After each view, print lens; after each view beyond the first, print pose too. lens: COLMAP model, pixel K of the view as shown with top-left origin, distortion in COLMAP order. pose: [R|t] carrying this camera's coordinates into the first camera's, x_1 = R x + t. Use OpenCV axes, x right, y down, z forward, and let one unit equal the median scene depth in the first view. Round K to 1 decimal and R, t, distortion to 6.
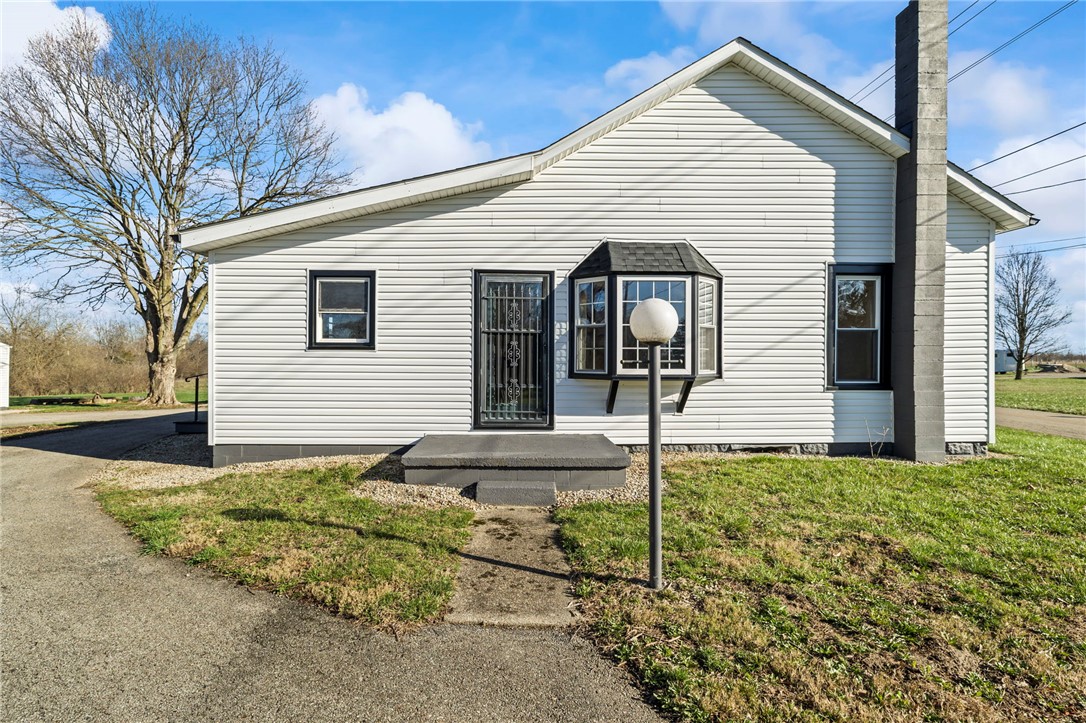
lens RADIAL K [[608.8, 0, 540.5], [0, 608.8, 366.6], [0, 0, 1]] dist [0.001308, -0.000315]
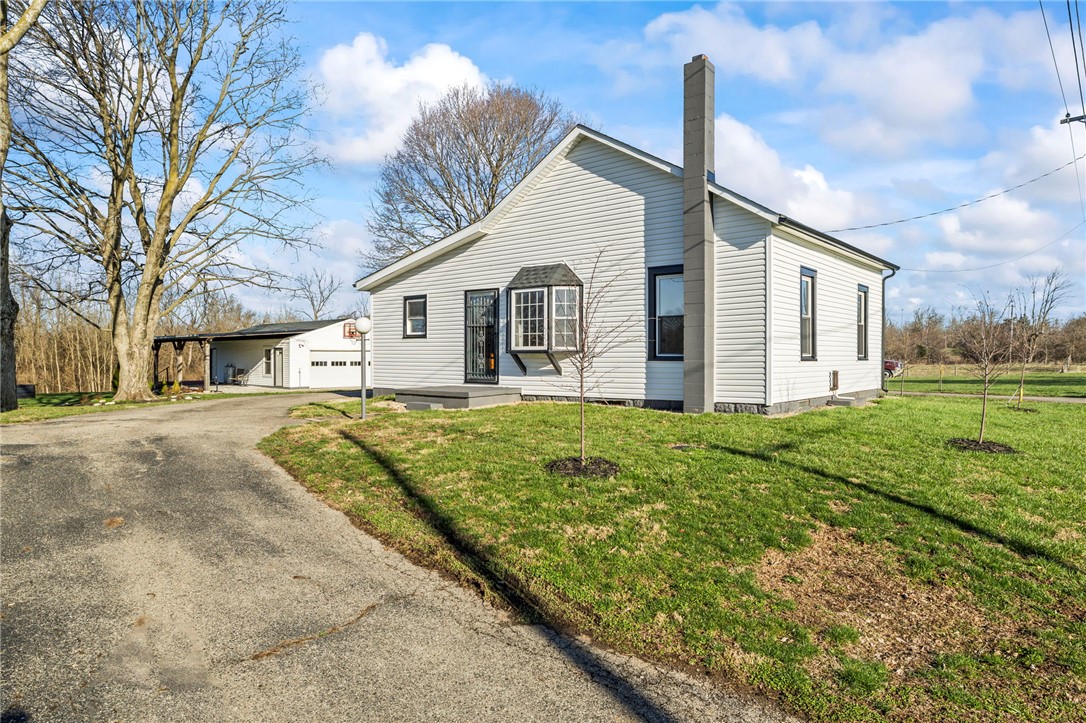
lens RADIAL K [[462.6, 0, 543.1], [0, 462.6, 354.1], [0, 0, 1]] dist [0.000387, 0.000082]
pose [[0.857774, -0.001554, -0.514024, 0.765263], [0.002381, 0.999997, 0.000950, 0.021059], [0.514021, -0.002039, 0.857775, -0.009264]]
